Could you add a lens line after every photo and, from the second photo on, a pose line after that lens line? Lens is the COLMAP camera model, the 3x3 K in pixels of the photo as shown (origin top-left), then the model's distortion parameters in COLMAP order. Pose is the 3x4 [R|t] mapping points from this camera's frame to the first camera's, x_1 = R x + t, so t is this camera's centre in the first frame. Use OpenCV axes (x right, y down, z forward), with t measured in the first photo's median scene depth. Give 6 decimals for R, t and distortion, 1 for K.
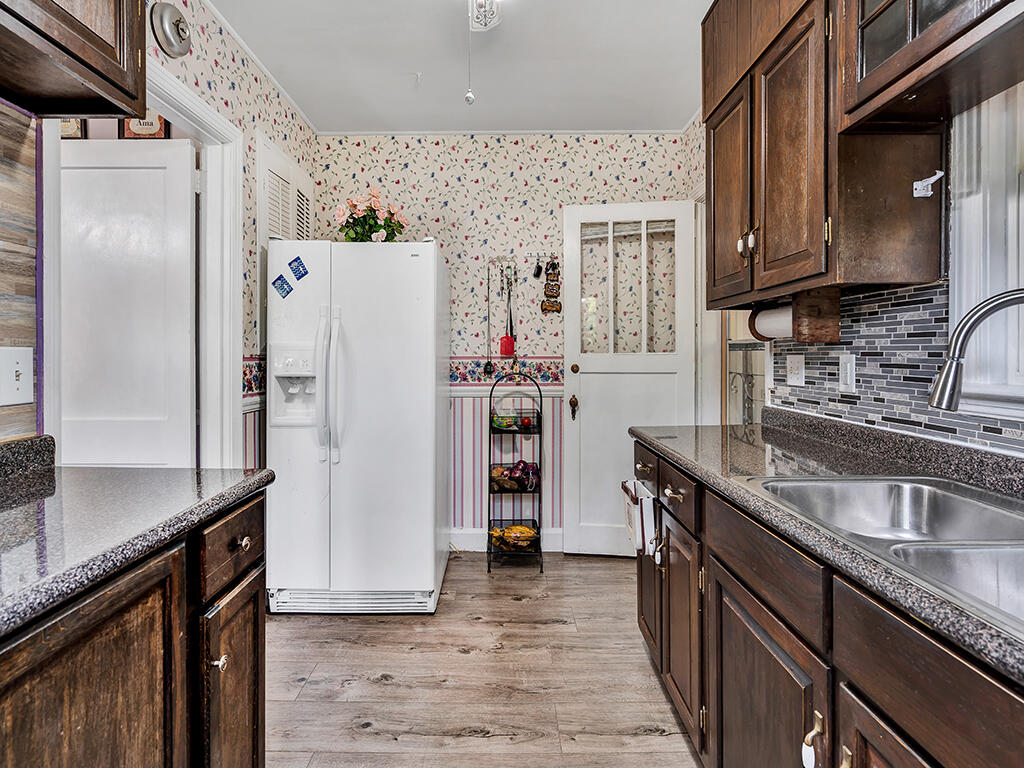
lens RADIAL K [[465.7, 0, 498.8], [0, 465.7, 353.0], [0, 0, 1]] dist [-0.001732, 0.002653]
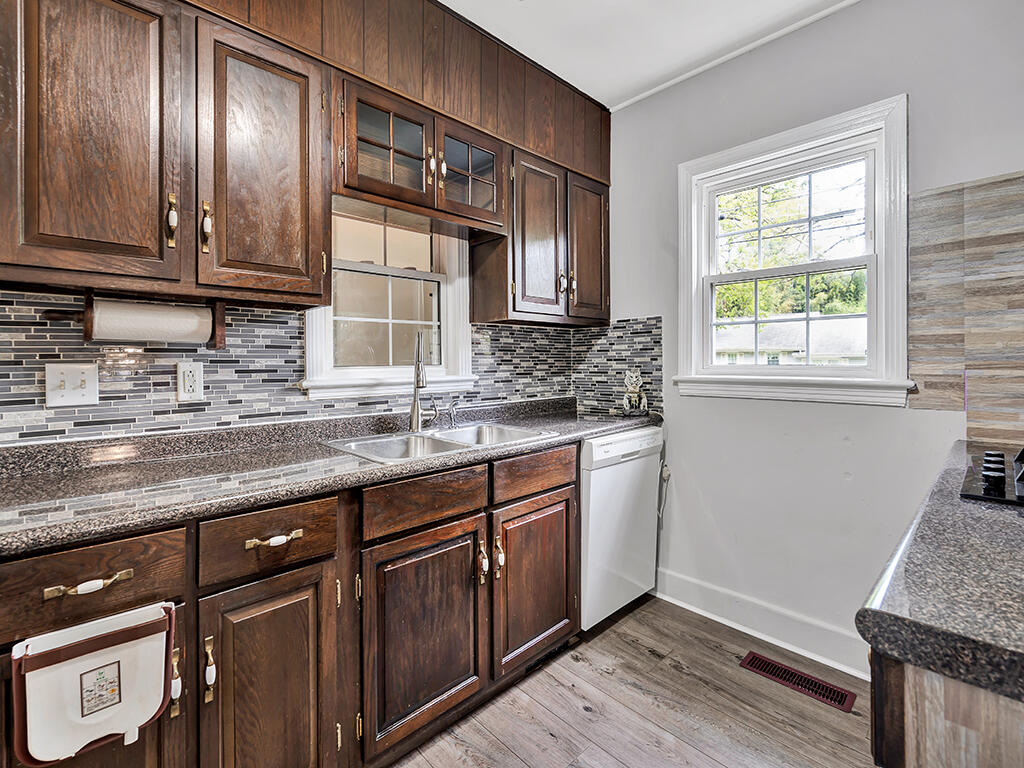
lens RADIAL K [[465.7, 0, 511.4], [0, 465.7, 374.7], [0, 0, 1]] dist [-0.001732, 0.002653]
pose [[-0.693132, -0.017308, 0.720603, -0.447866], [0.004110, 0.999601, 0.027963, 0.005122], [-0.720799, 0.022343, -0.692784, 1.235456]]
